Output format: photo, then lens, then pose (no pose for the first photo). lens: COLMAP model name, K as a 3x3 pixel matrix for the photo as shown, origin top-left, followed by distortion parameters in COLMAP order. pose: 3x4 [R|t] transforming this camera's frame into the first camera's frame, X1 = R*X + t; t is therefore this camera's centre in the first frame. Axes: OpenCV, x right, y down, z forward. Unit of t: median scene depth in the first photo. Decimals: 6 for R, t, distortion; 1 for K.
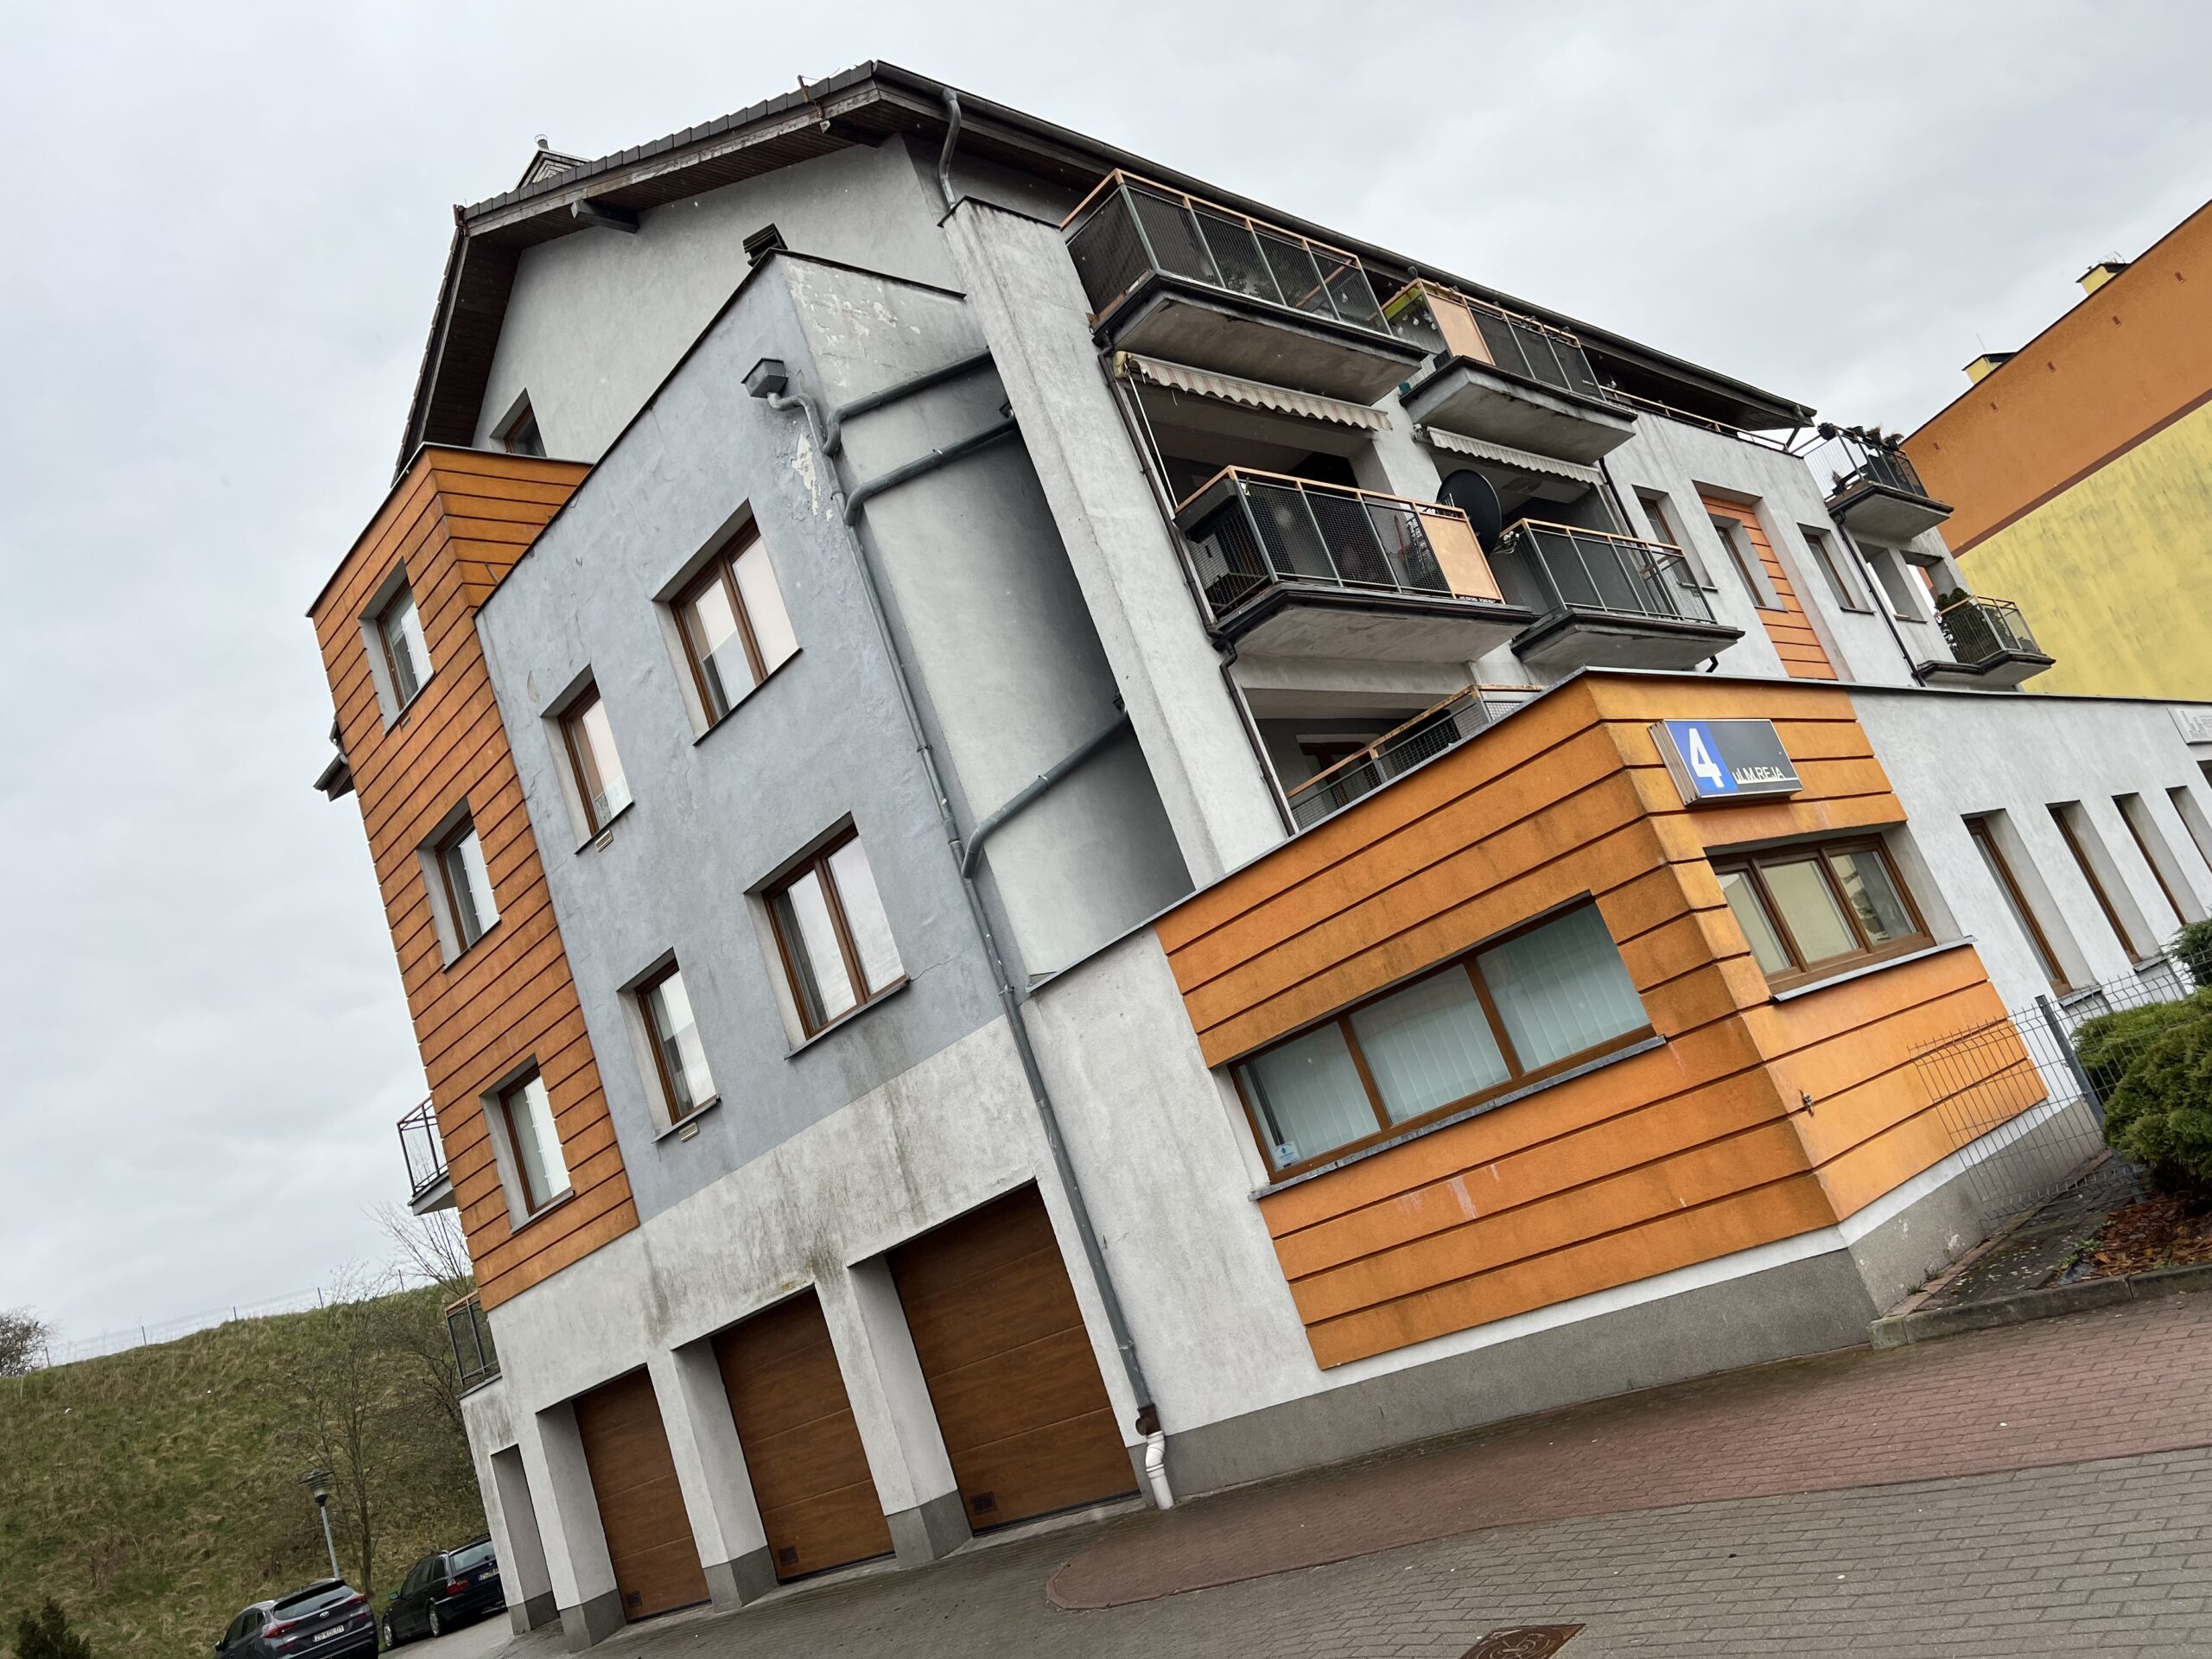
lens RADIAL K [[1659.9, 0, 1106.0], [0, 1659.9, 829.5], [0, 0, 1]] dist [0.068791, -0.095663]
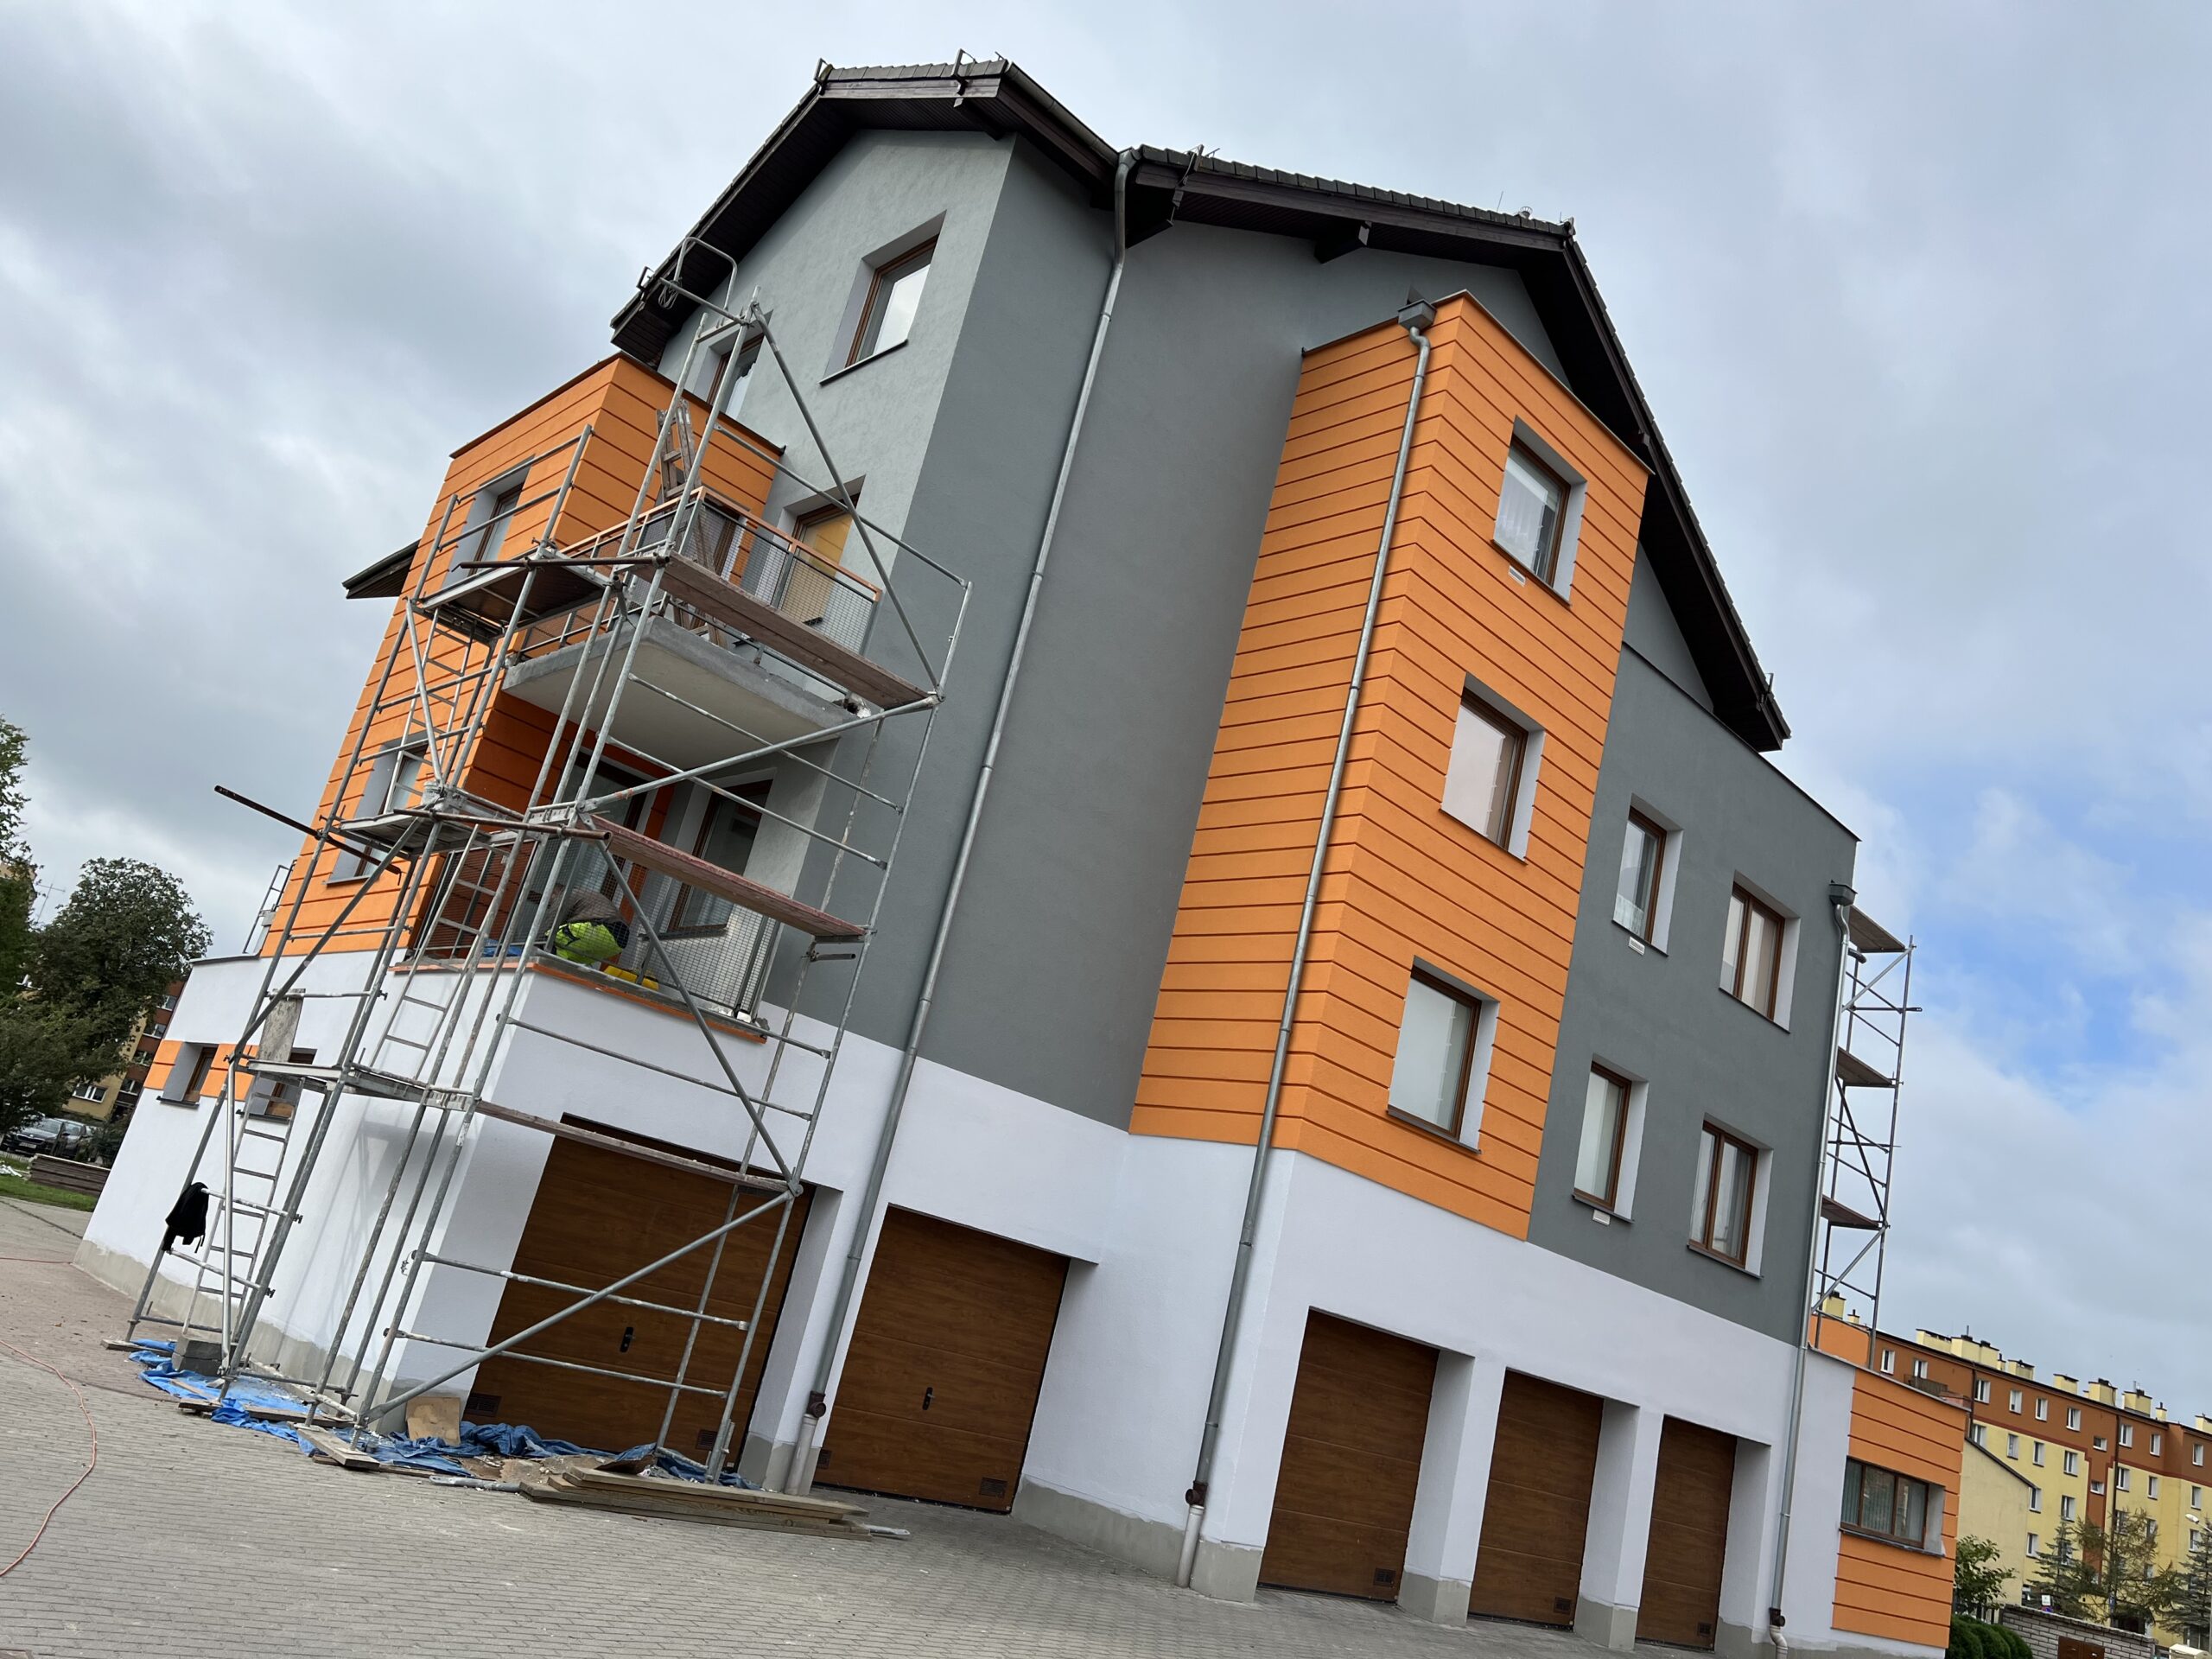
lens RADIAL K [[1661.2, 0, 1122.8], [0, 1661.2, 845.5], [0, 0, 1]] dist [0.051526, -0.054798]
pose [[-0.083576, 0.593243, 0.800673, -1.356017], [-0.459626, 0.689963, -0.559191, 0.838006], [-0.884172, -0.414745, 0.215005, 1.222363]]
